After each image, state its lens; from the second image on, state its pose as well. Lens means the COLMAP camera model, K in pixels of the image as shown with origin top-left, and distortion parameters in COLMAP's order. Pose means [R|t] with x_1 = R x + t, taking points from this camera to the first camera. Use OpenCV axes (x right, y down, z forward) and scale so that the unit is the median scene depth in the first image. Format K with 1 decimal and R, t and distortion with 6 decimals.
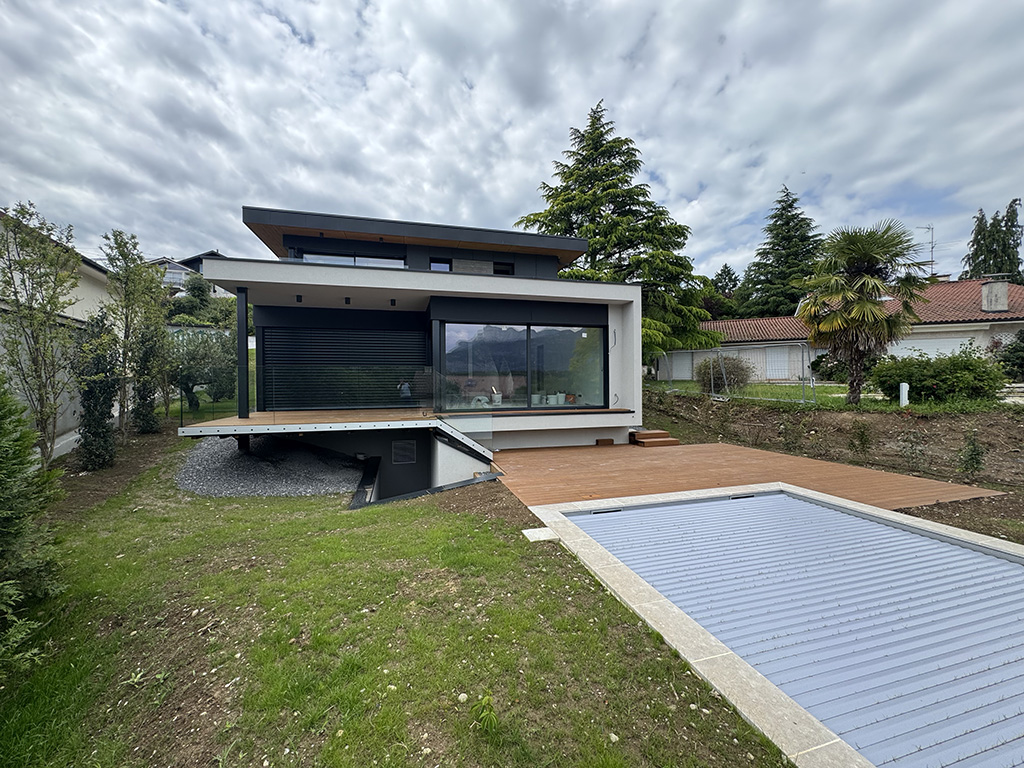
lens RADIAL K [[408.0, 0, 512.0], [0, 408.0, 384.0], [0, 0, 1]] dist [-0.001408, -0.000198]
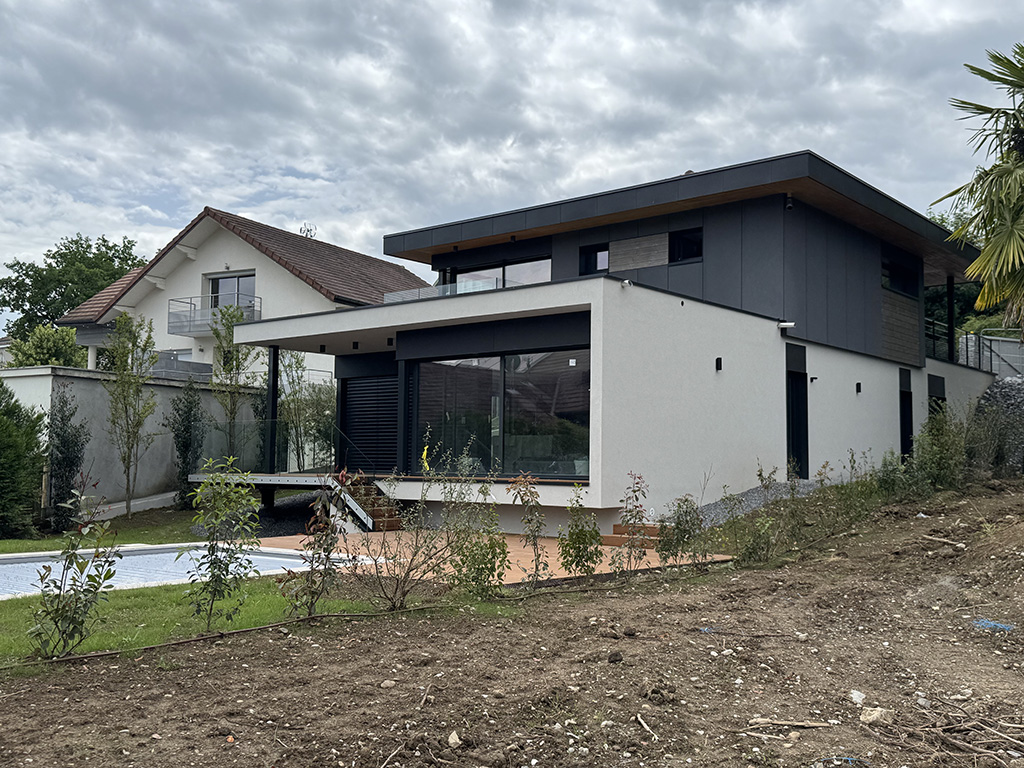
lens RADIAL K [[997.2, 0, 512.0], [0, 997.2, 384.0], [0, 0, 1]] dist [0.003394, 0.001204]
pose [[0.570928, -0.048166, -0.819586, 1.105718], [-0.012056, 0.997678, -0.067031, 0.018355], [0.820912, 0.048151, 0.569021, 0.006199]]
